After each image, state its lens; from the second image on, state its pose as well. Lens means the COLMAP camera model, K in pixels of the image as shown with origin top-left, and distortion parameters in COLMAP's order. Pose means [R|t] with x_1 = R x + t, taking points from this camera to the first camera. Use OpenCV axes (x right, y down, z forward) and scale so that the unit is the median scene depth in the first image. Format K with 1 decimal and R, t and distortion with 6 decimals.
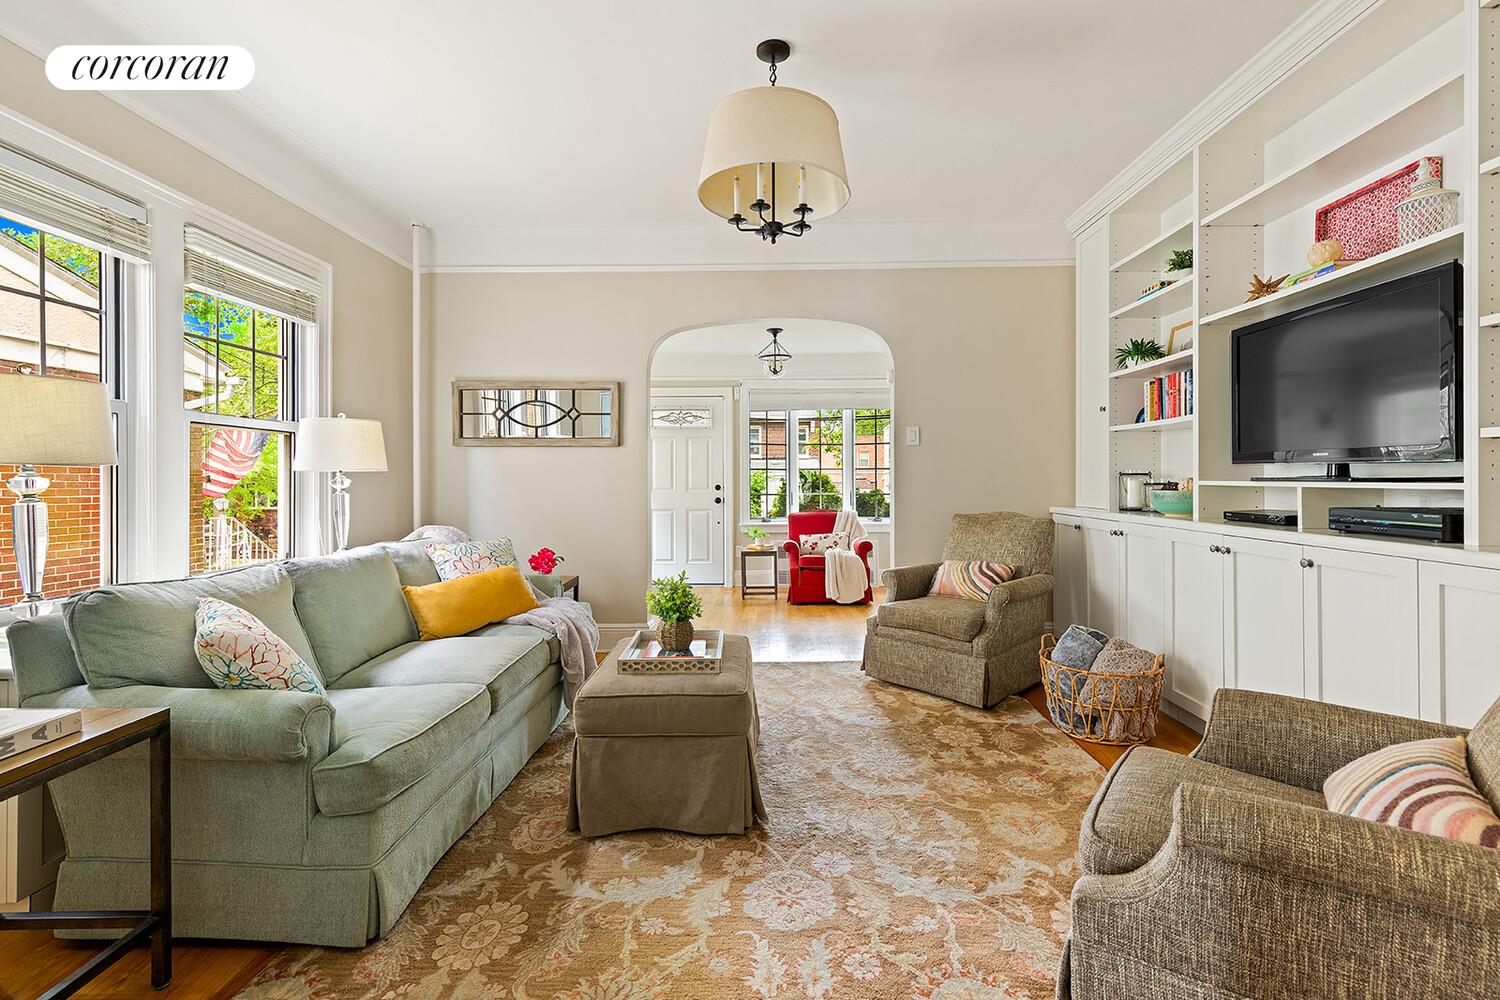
lens RADIAL K [[689.0, 0, 754.1], [0, 689.0, 486.7], [0, 0, 1]] dist [-0.003127, -0.000177]
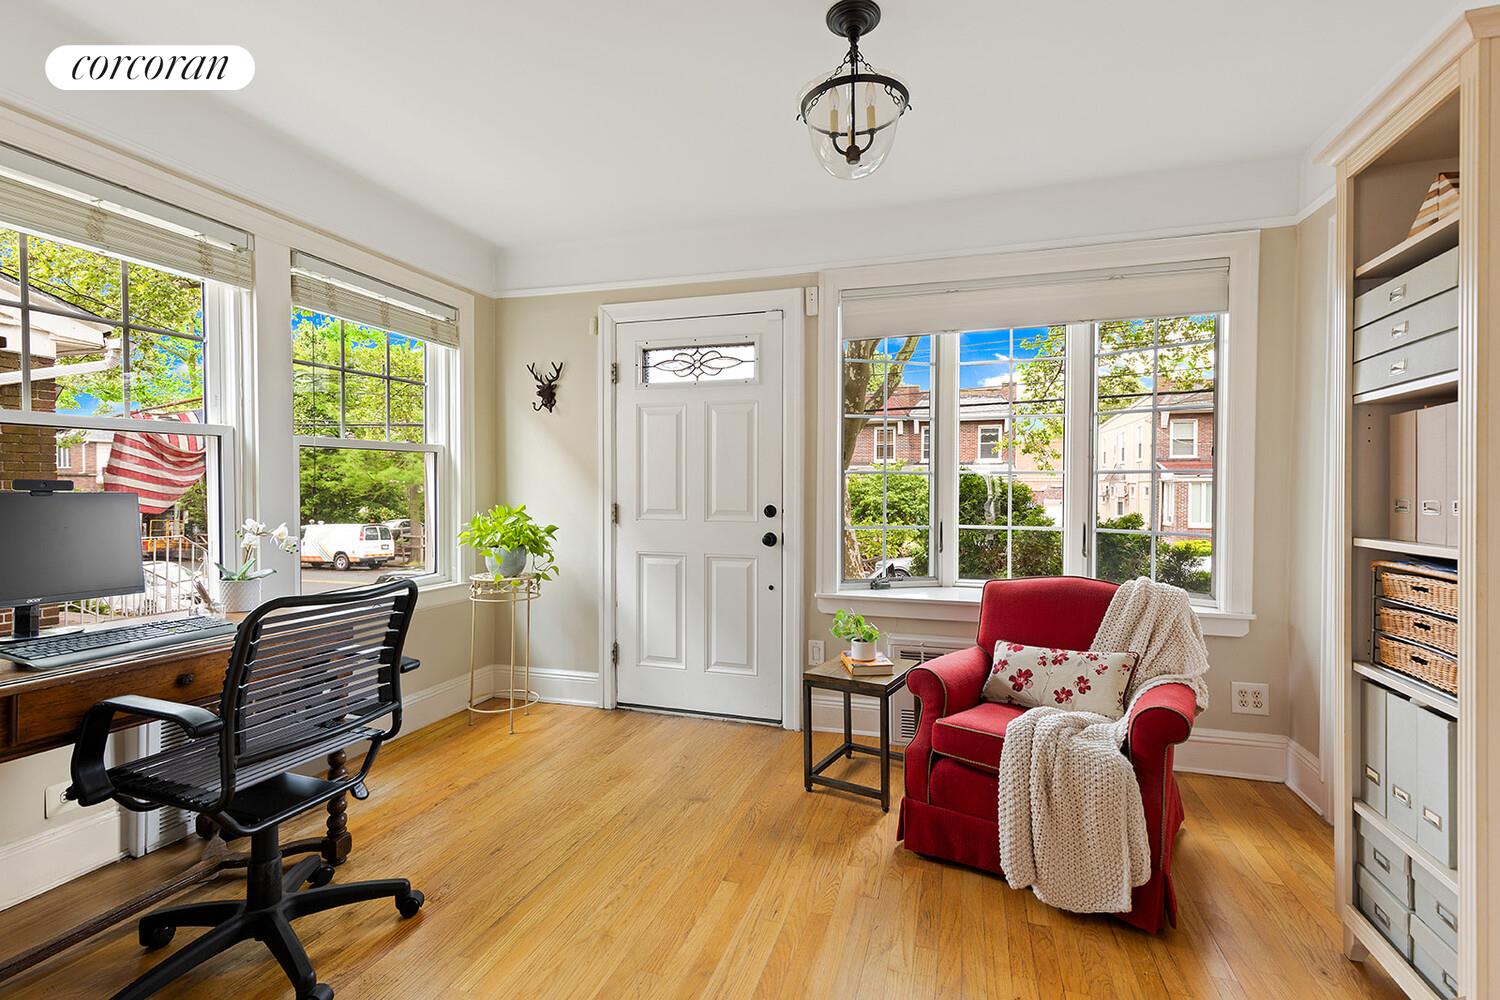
lens RADIAL K [[689.0, 0, 749.1], [0, 689.0, 500.2], [0, 0, 1]] dist [-0.003127, -0.000177]
pose [[0.962766, 0.010069, -0.270147, 0.095233], [-0.007463, 0.999915, 0.010674, -0.018155], [0.270232, -0.008260, 0.962760, 0.922462]]
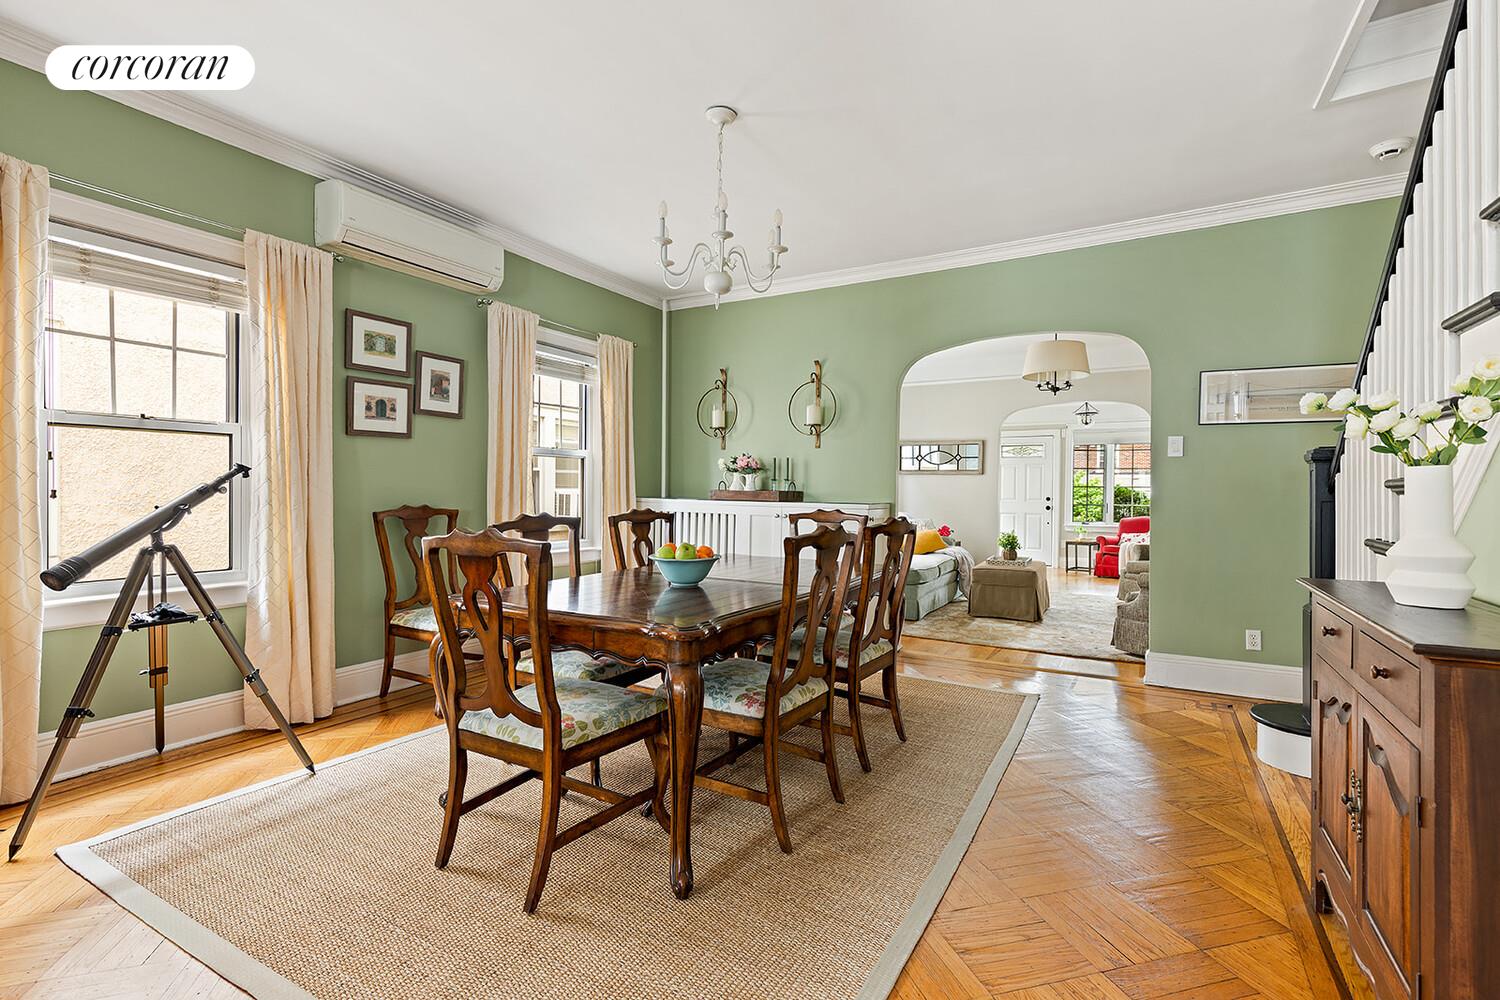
lens RADIAL K [[689.0, 0, 757.0], [0, 689.0, 496.3], [0, 0, 1]] dist [-0.003127, -0.000177]
pose [[0.884015, 0.014745, -0.467225, 0.135545], [-0.016890, 0.999857, -0.000403, 0.010582], [0.467153, 0.008248, 0.884138, -0.922408]]
